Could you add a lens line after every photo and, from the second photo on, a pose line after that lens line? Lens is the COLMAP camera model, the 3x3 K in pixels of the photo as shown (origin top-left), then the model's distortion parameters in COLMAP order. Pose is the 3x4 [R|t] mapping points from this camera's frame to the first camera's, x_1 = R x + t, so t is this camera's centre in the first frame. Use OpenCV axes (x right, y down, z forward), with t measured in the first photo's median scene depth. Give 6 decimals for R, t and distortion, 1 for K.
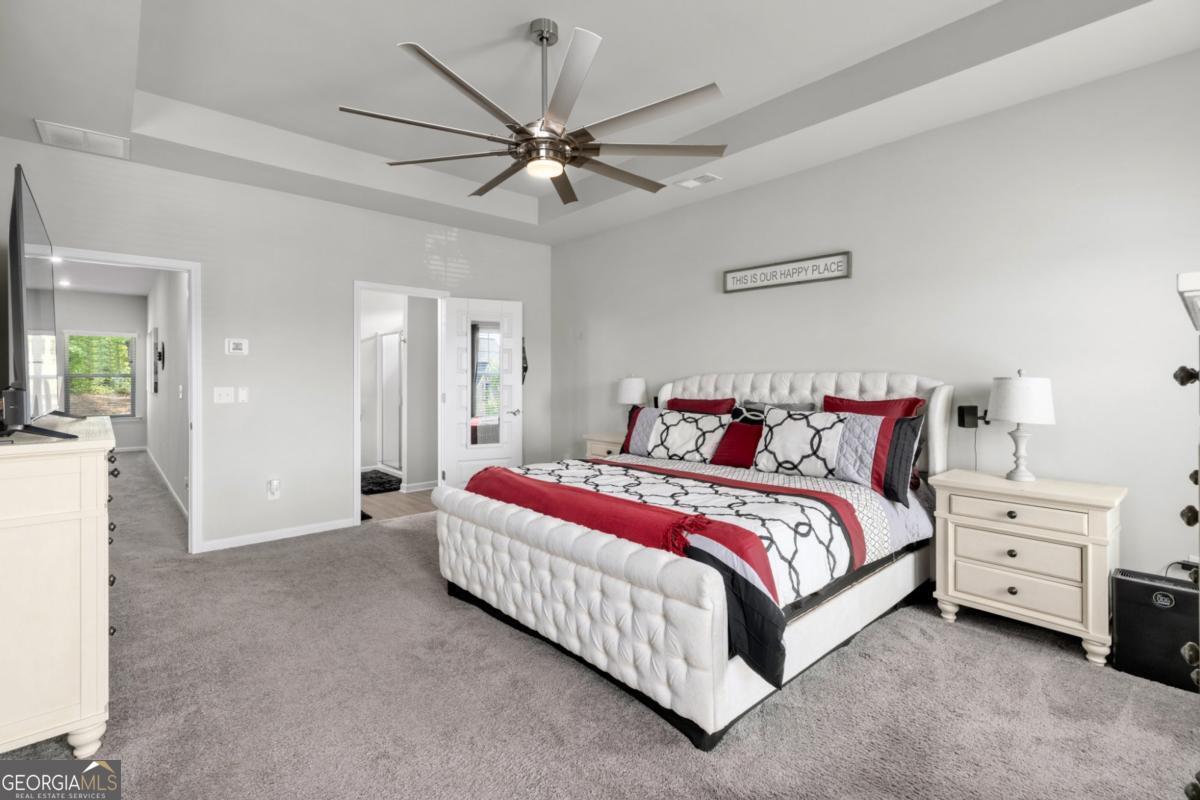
lens RADIAL K [[552.2, 0, 596.7], [0, 552.2, 379.7], [0, 0, 1]] dist [0.001475, -0.000189]
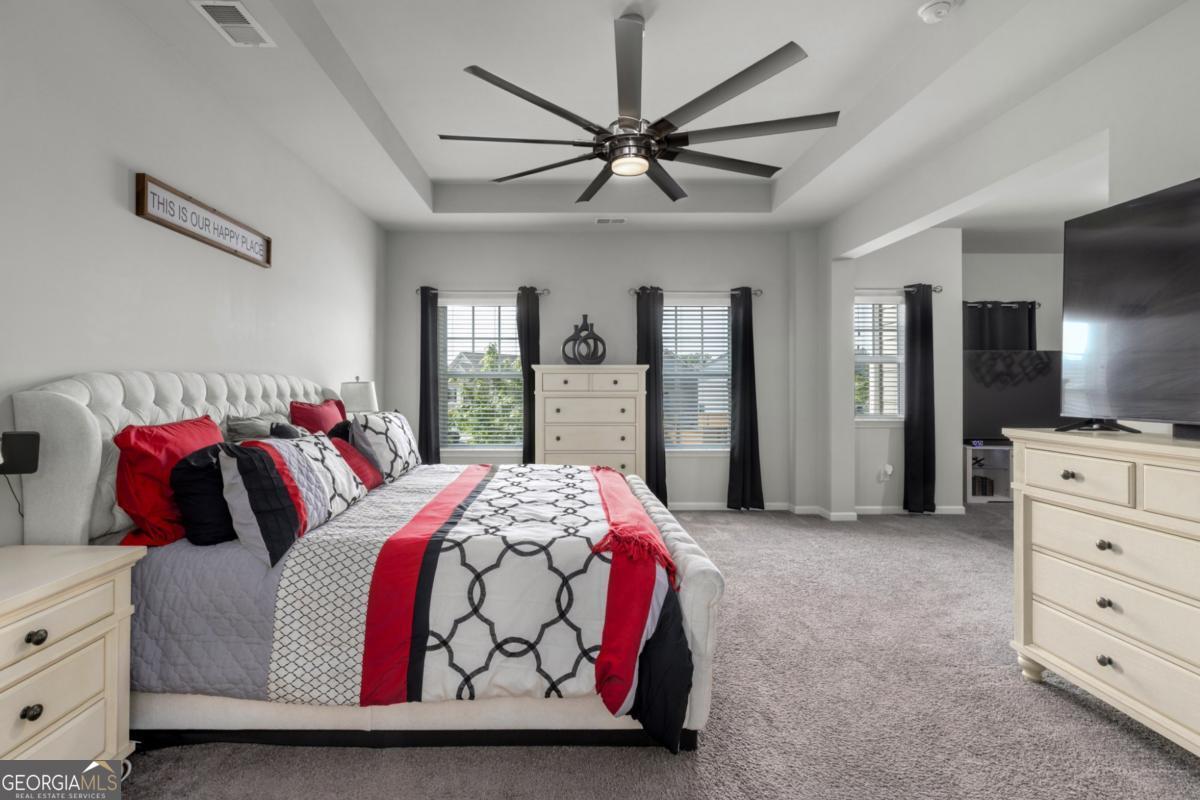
lens RADIAL K [[562.2, 0, 563.0], [0, 562.2, 387.1], [0, 0, 1]] dist [0.003557, -0.000291]
pose [[-0.743017, -0.005689, 0.669249, -0.459428], [-0.001767, 0.999977, 0.006539, -0.000186], [-0.669271, 0.003676, -0.743010, 1.253346]]
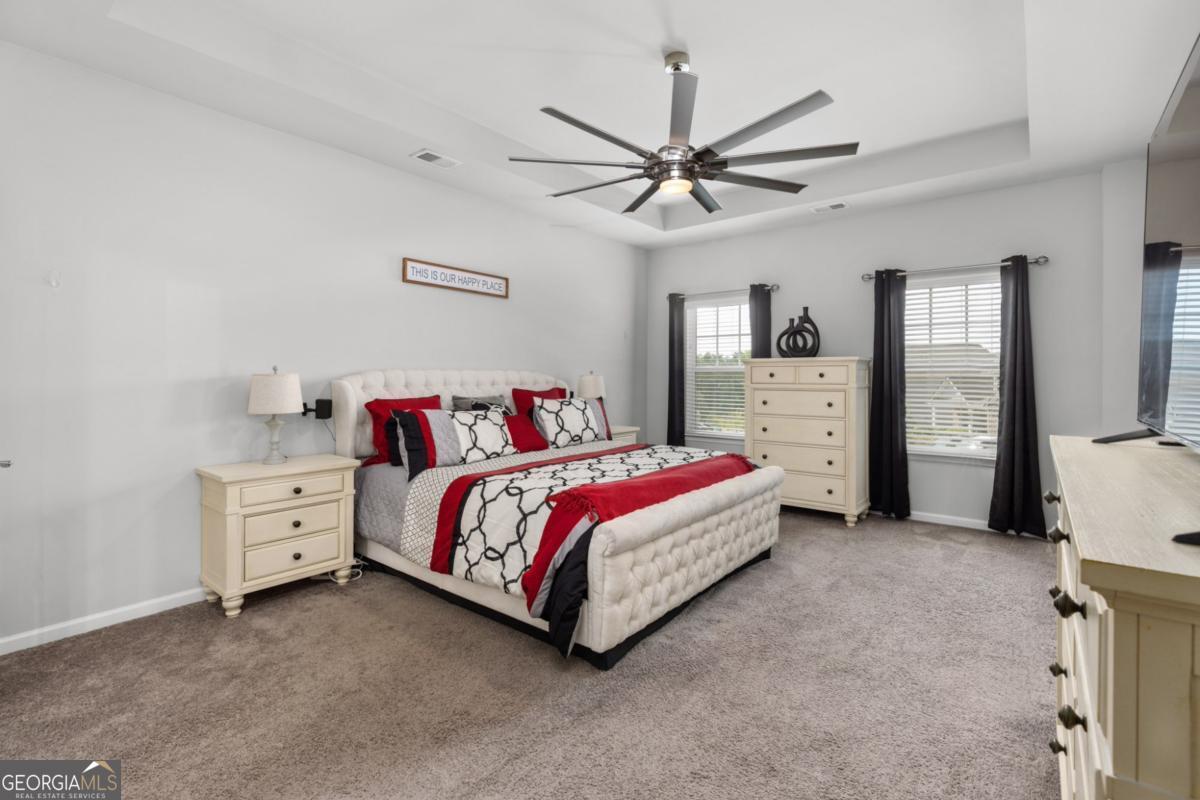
lens RADIAL K [[545.2, 0, 596.6], [0, 545.2, 383.1], [0, 0, 1]] dist [0.004523, 0.000215]
pose [[-0.156054, -0.013125, 0.987661, -0.793012], [-0.001533, 0.999914, 0.013046, -0.000258], [-0.987747, 0.000522, -0.156060, 0.917275]]
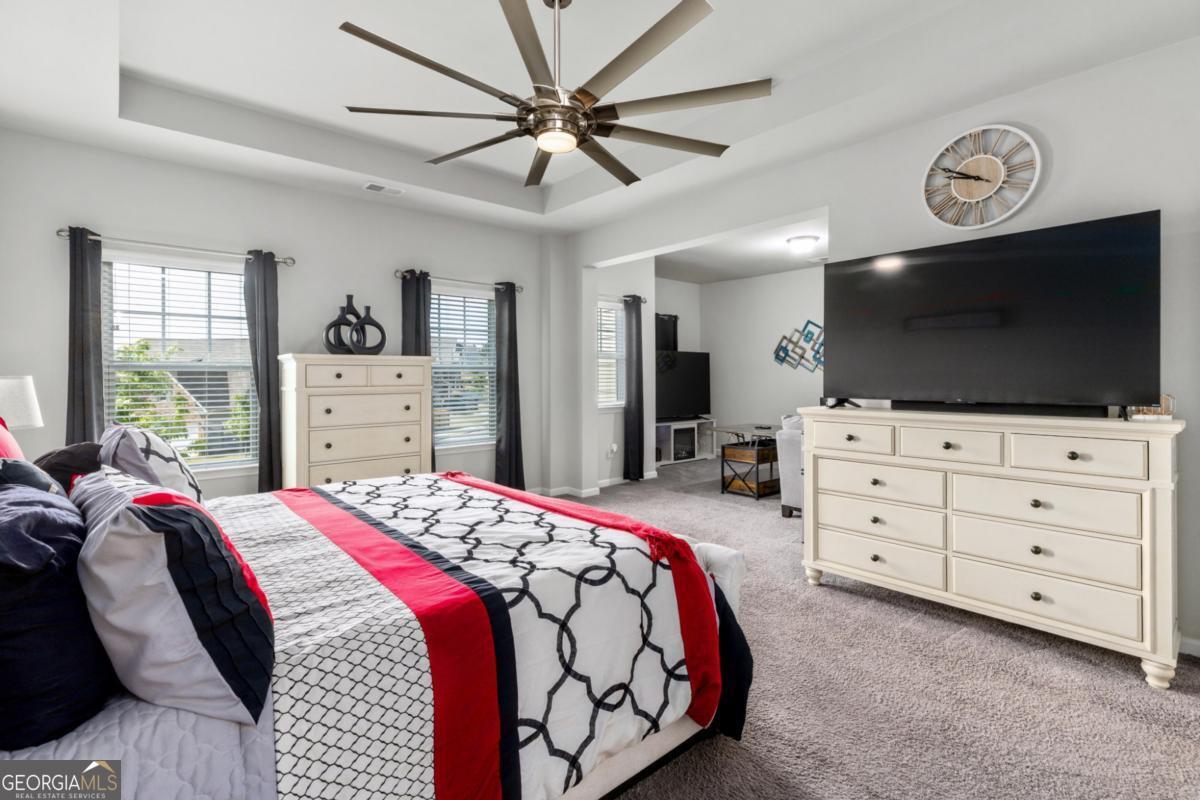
lens RADIAL K [[552.2, 0, 596.7], [0, 552.2, 379.7], [0, 0, 1]] dist [0.001475, -0.000189]
pose [[-0.999803, 0.003287, 0.019573, -0.119620], [0.003418, 0.999972, 0.006674, -0.001105], [-0.019551, 0.006740, -0.999786, 1.310530]]
